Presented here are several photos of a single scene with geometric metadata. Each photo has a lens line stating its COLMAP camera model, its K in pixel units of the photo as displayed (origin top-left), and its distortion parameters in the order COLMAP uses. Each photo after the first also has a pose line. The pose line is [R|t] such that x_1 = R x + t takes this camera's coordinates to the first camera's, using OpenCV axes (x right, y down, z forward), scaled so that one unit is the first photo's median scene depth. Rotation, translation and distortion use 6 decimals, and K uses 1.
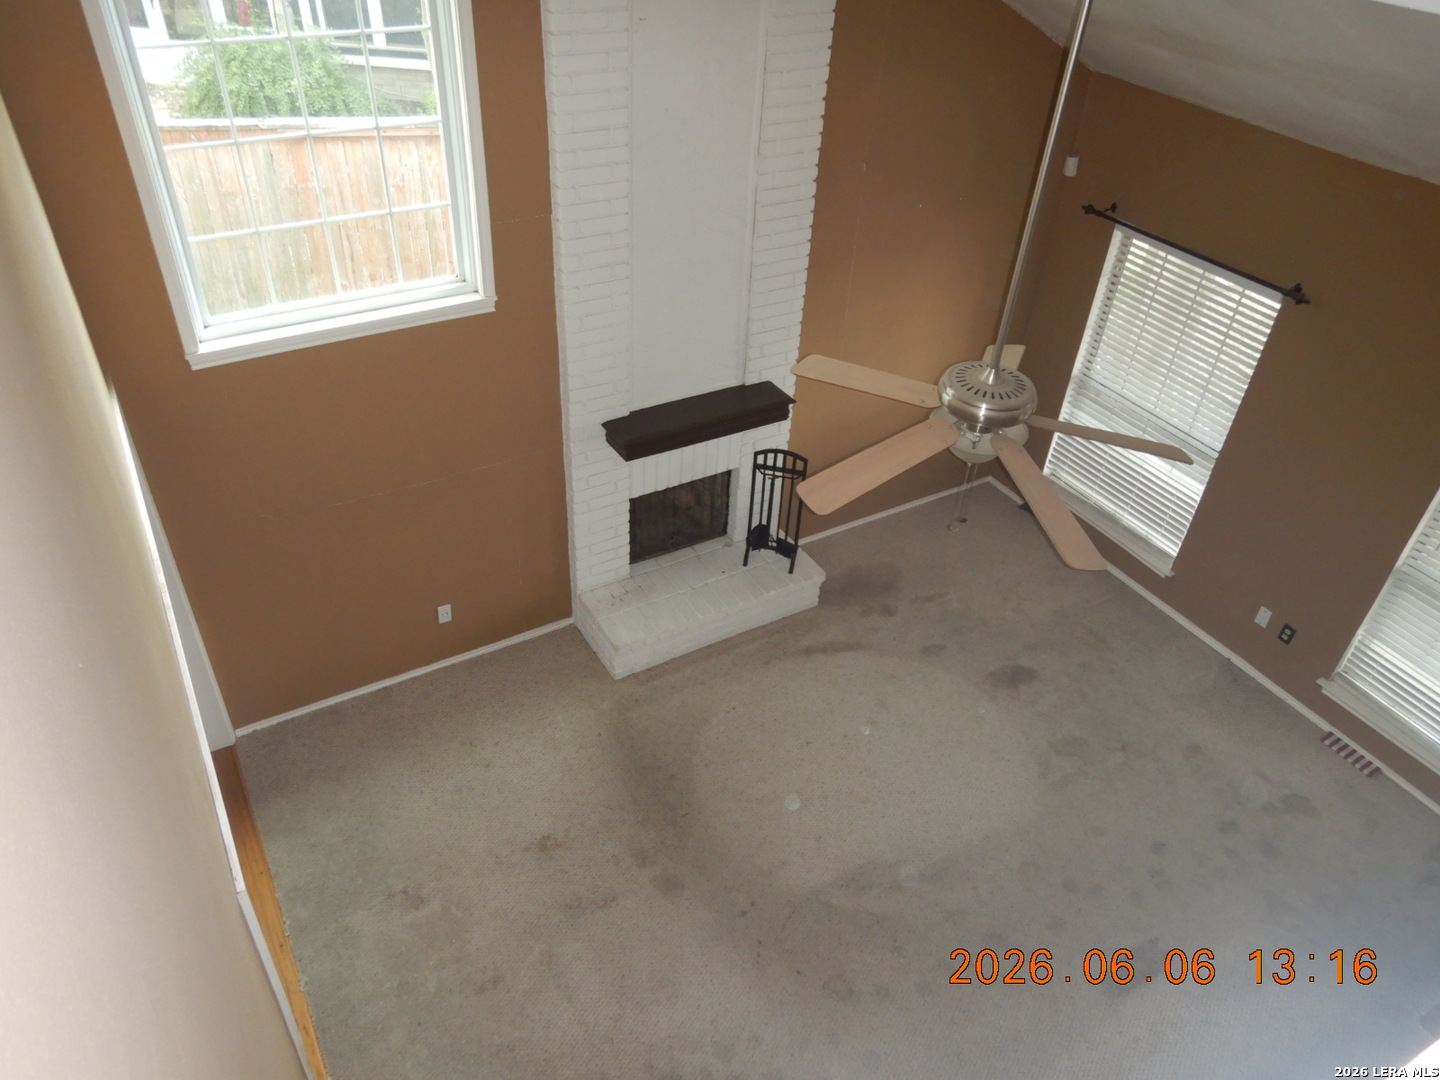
lens RADIAL K [[1038.4, 0, 713.1], [0, 1038.4, 538.5], [0, 0, 1]] dist [0.023030, -0.001643]
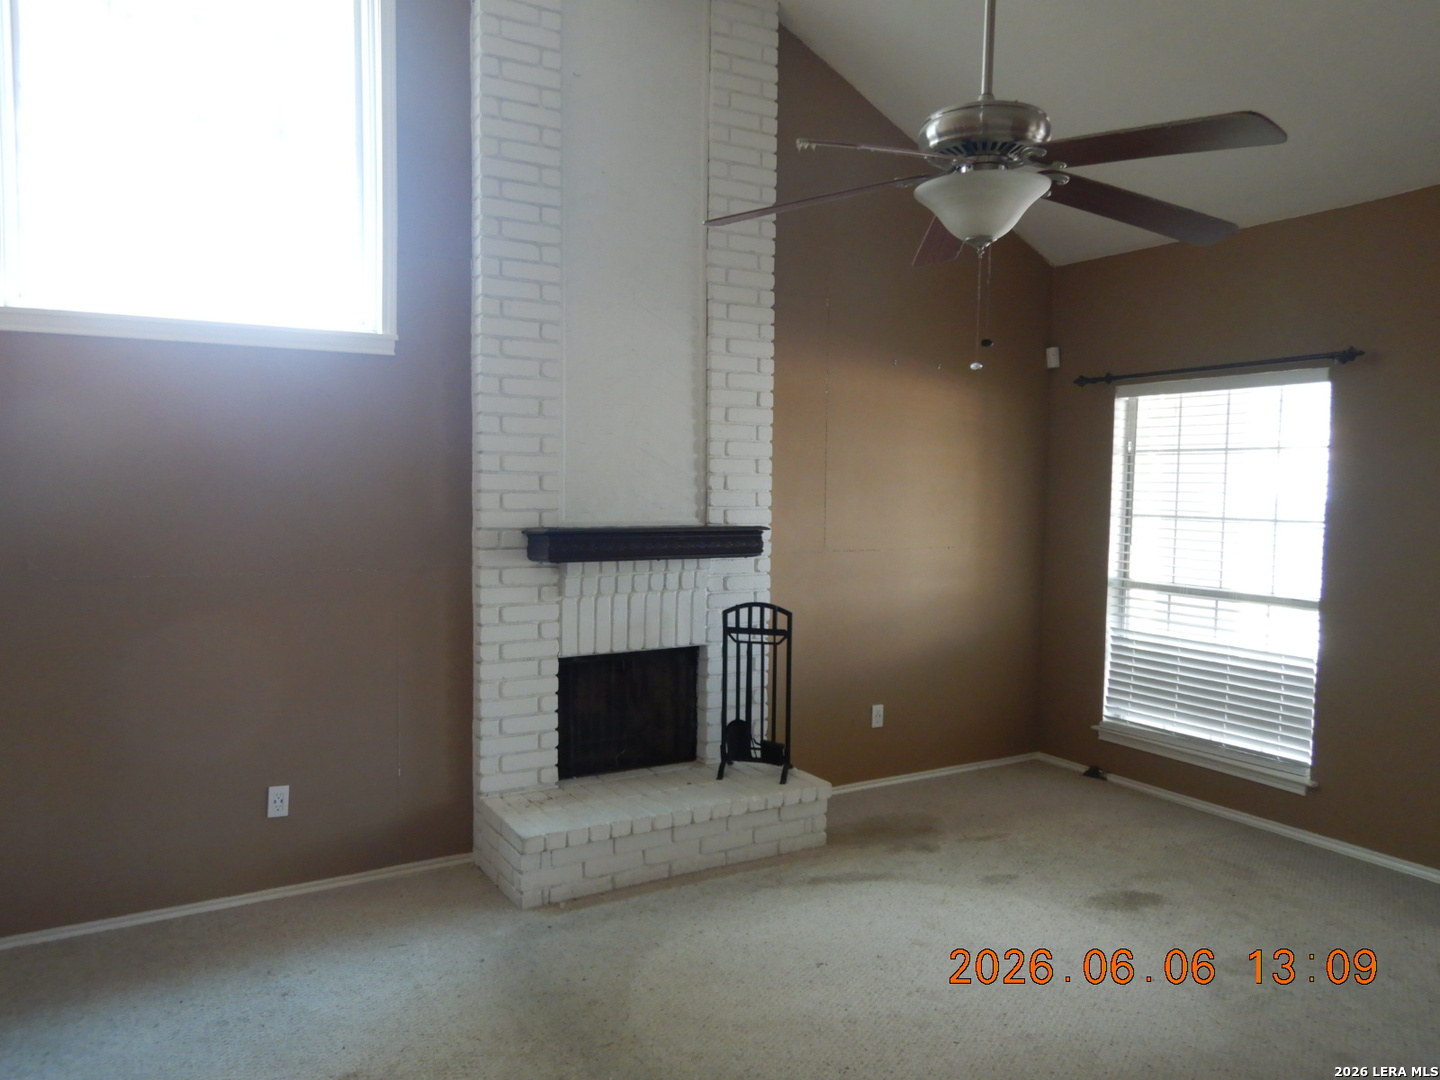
lens RADIAL K [[1038.4, 0, 713.1], [0, 1038.4, 538.5], [0, 0, 1]] dist [0.023030, -0.001643]
pose [[0.999412, -0.034048, -0.003944, 0.036848], [0.025919, 0.826024, -0.563039, 0.311328], [0.022428, 0.562606, 0.826421, 0.321752]]
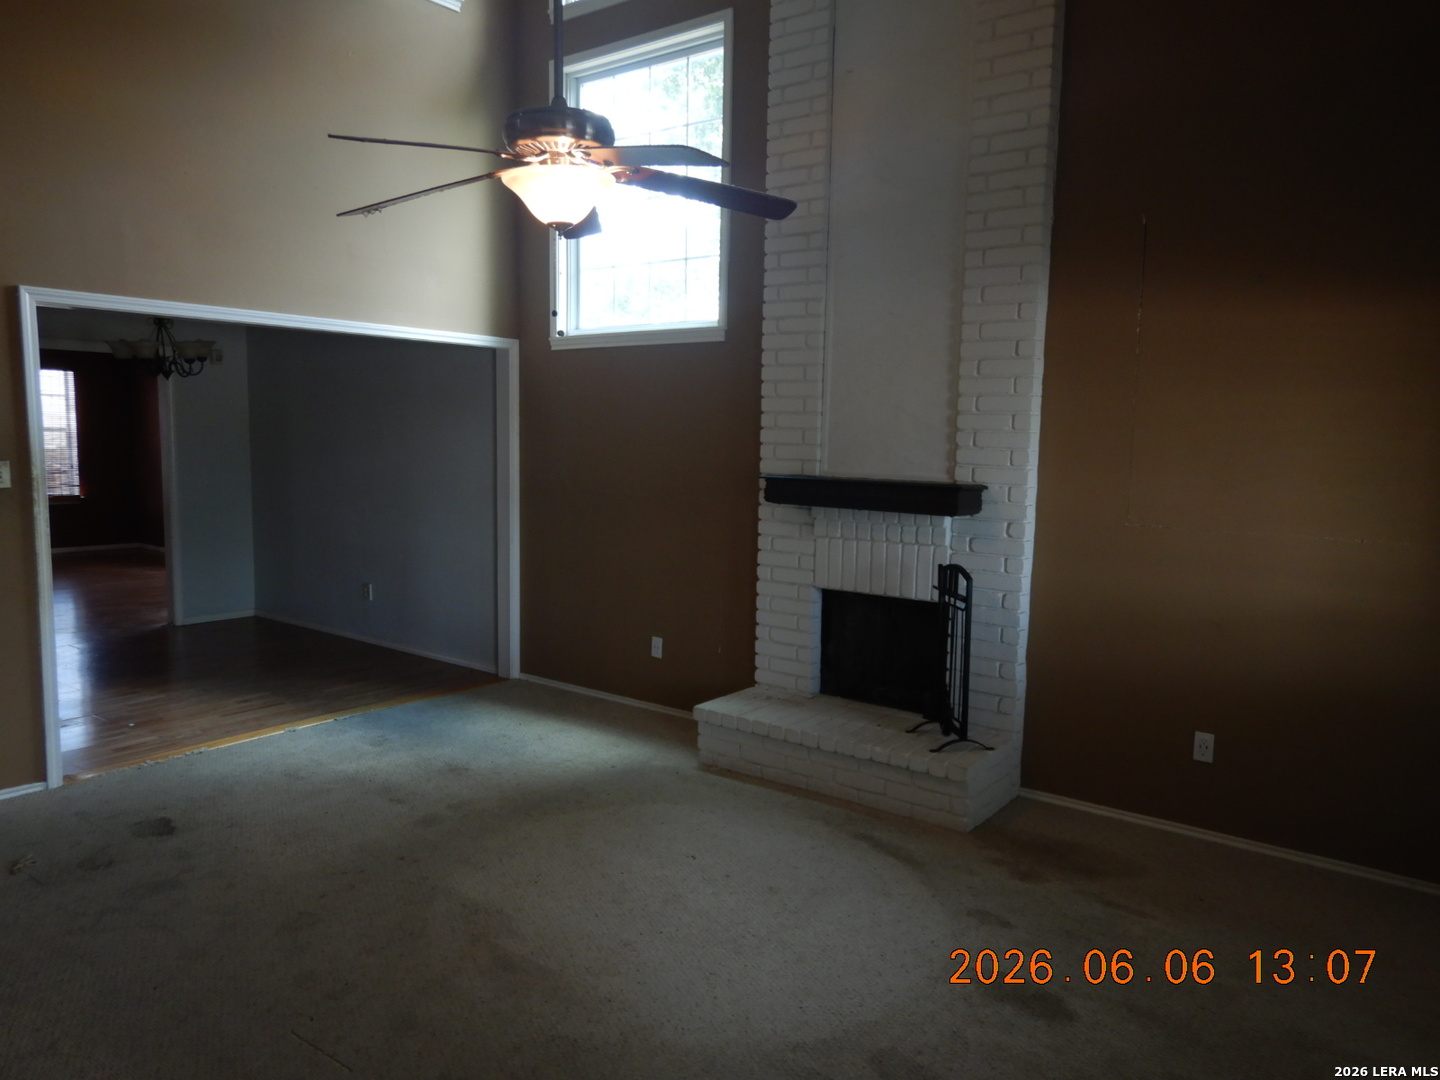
lens RADIAL K [[1038.4, 0, 713.1], [0, 1038.4, 538.5], [0, 0, 1]] dist [0.023030, -0.001643]
pose [[0.374644, 0.061790, -0.925107, 0.684748], [-0.565662, 0.805798, -0.175258, 0.129174], [0.734621, 0.588958, 0.336840, 0.600154]]
